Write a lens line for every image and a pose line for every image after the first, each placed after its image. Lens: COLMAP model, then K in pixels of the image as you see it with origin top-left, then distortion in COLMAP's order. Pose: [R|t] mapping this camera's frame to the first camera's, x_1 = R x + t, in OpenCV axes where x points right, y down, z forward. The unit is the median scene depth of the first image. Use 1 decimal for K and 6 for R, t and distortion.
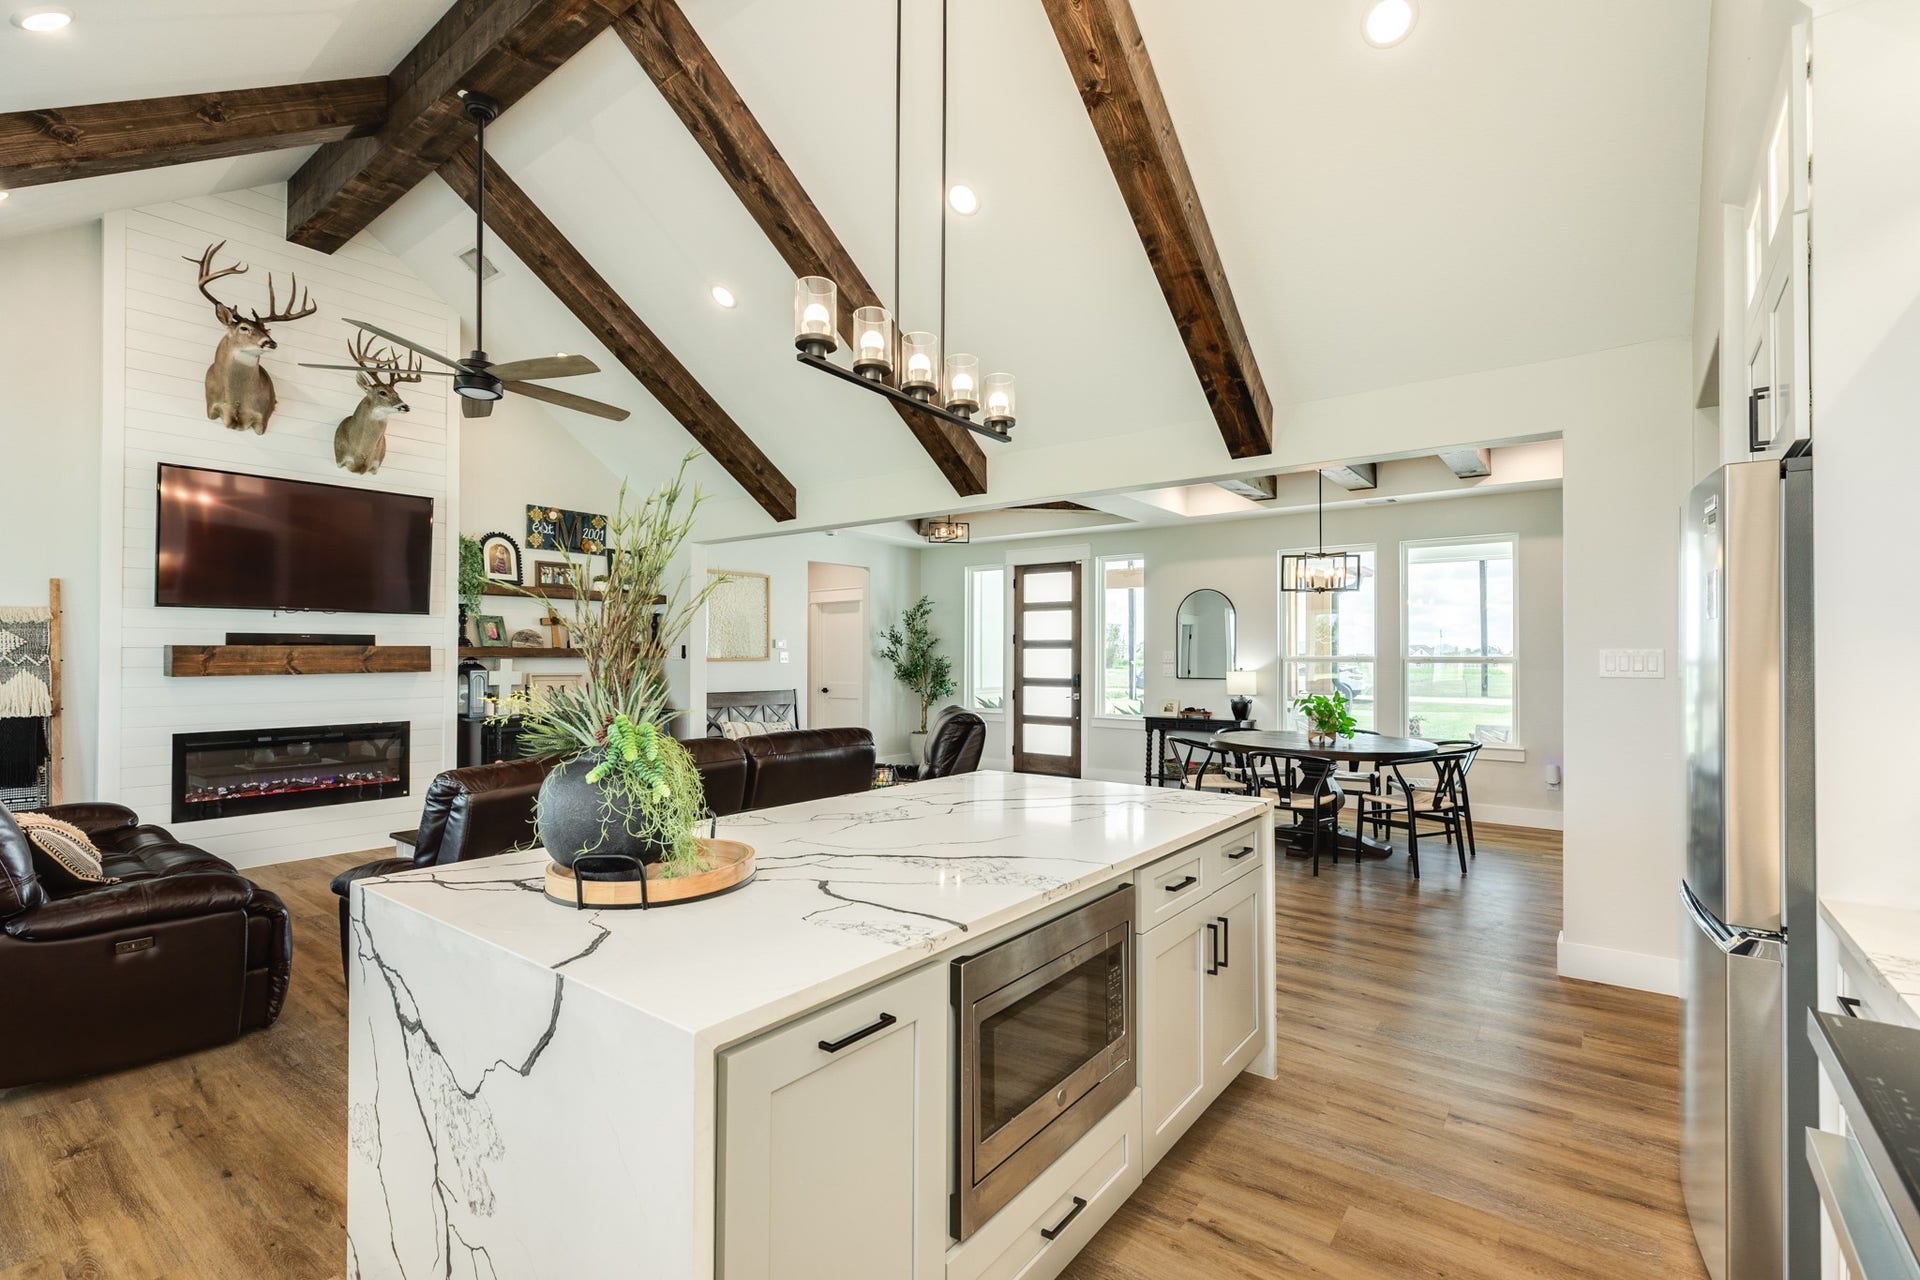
lens RADIAL K [[853.4, 0, 962.5], [0, 853.4, 642.4], [0, 0, 1]] dist [0.001408, 0.000041]
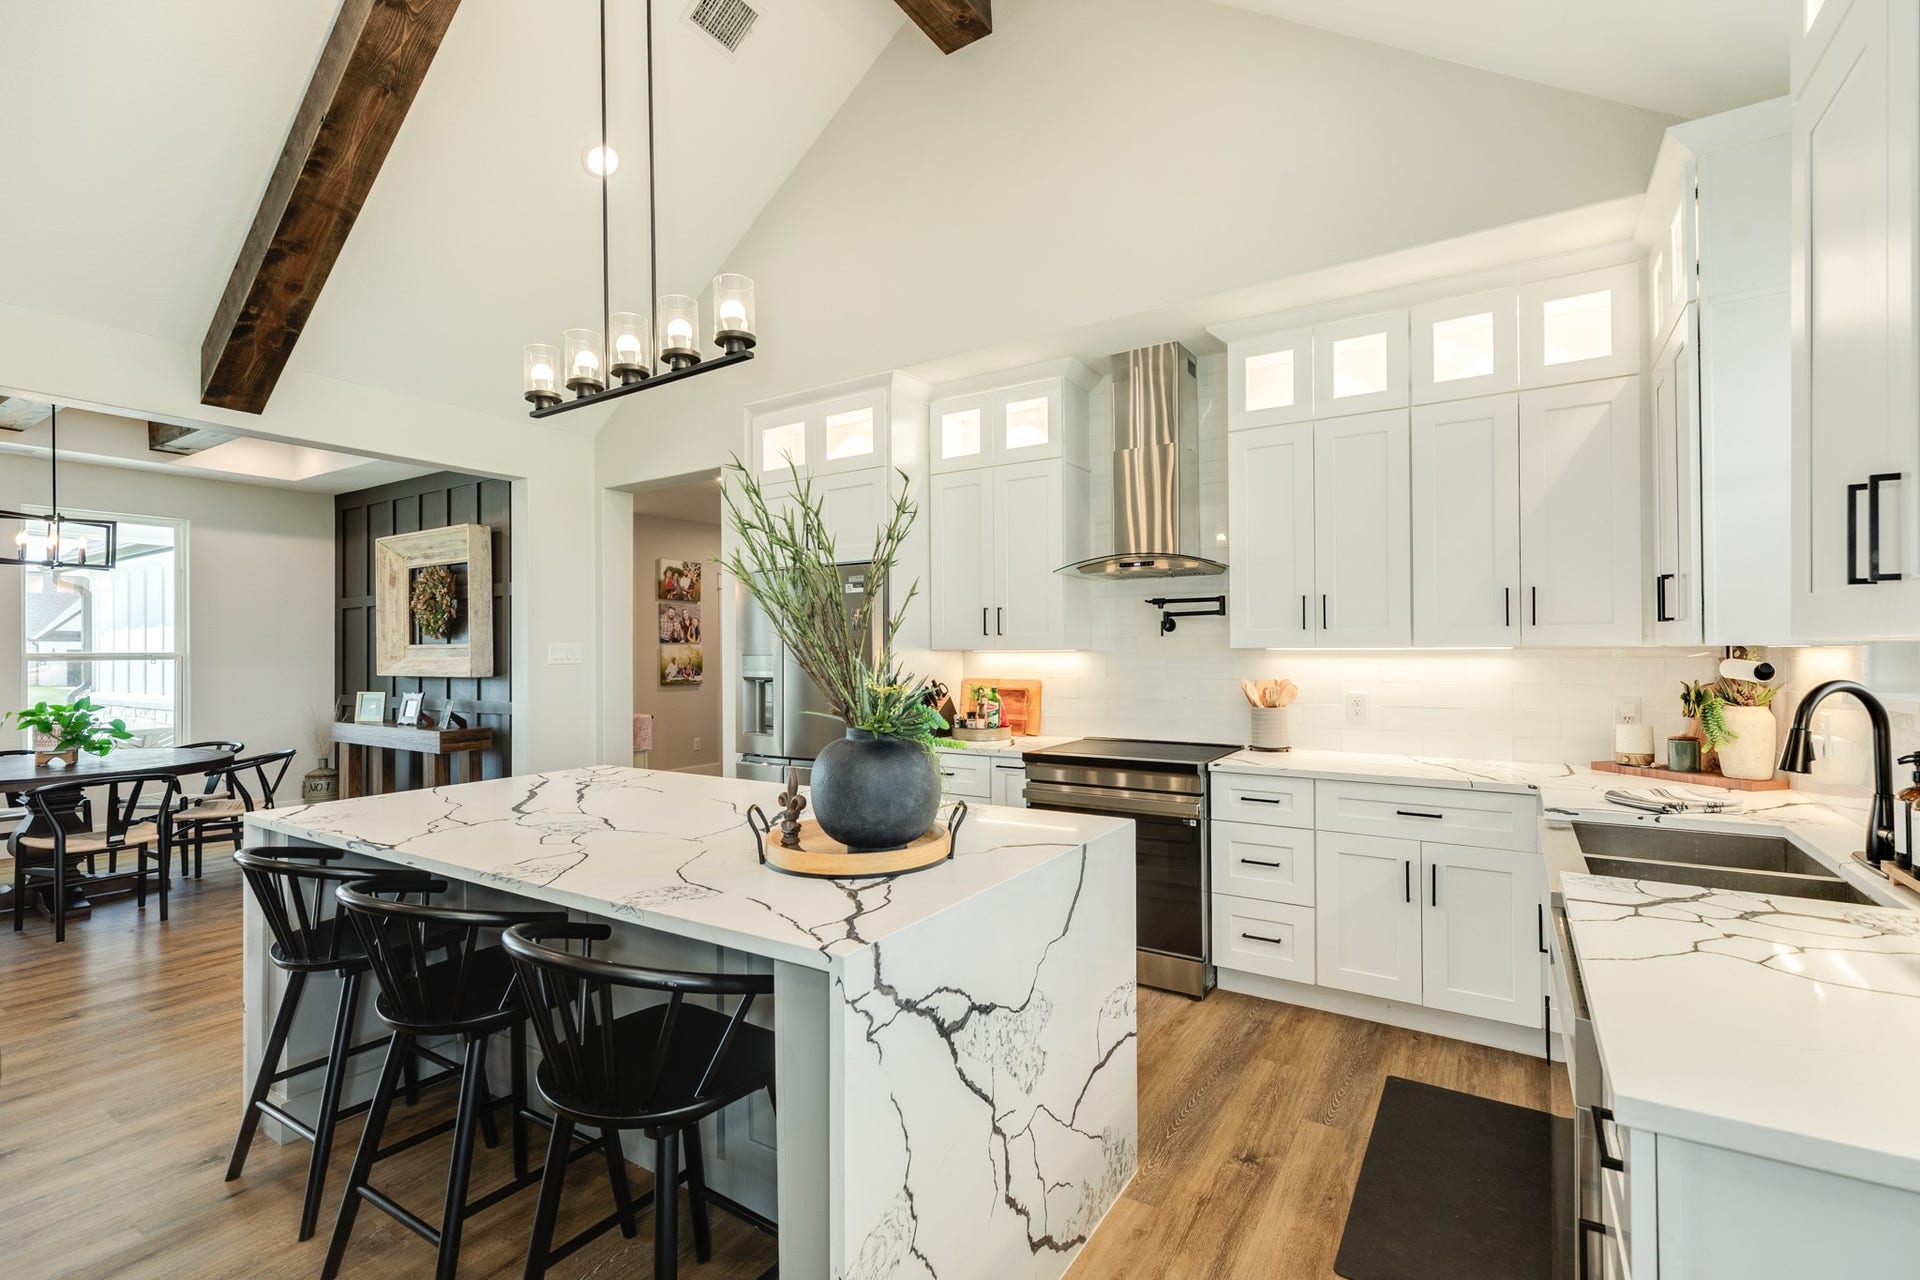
lens RADIAL K [[853.4, 0, 960.4], [0, 853.4, 646.7], [0, 0, 1]] dist [0.001408, 0.000041]
pose [[-0.087215, 0.002898, 0.996185, -0.394654], [-0.008523, 0.999957, -0.003655, 0.007431], [-0.996153, -0.008810, -0.087187, 0.262375]]
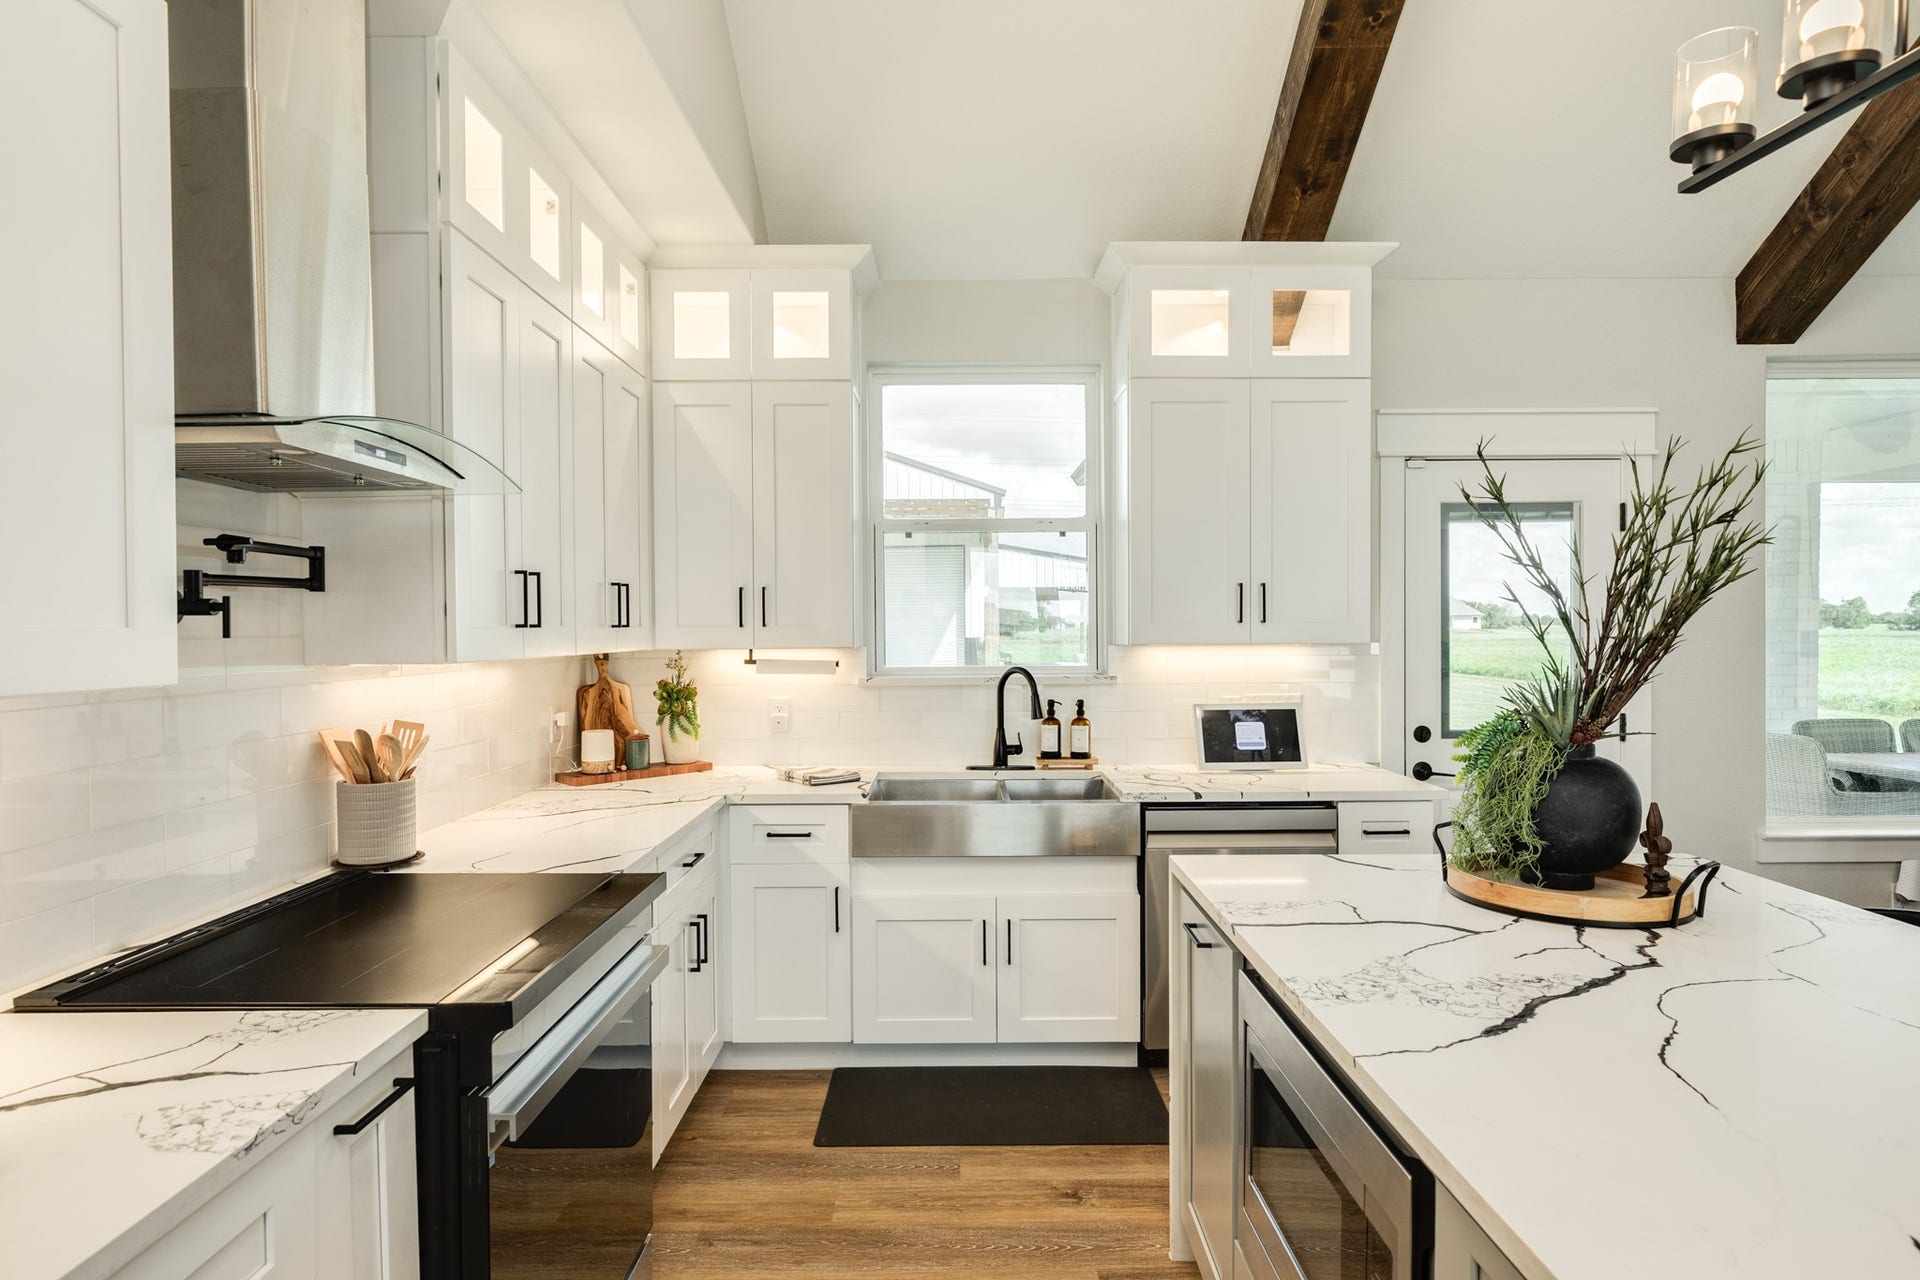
lens RADIAL K [[1100.3, 0, 954.0], [0, 1100.3, 633.2], [0, 0, 1]] dist [0.000957, 0.000861]
pose [[-0.787440, 0.009140, -0.616323, 0.243363], [0.008355, 0.999956, 0.004155, -0.004799], [0.616335, -0.001878, -0.787482, 0.419900]]
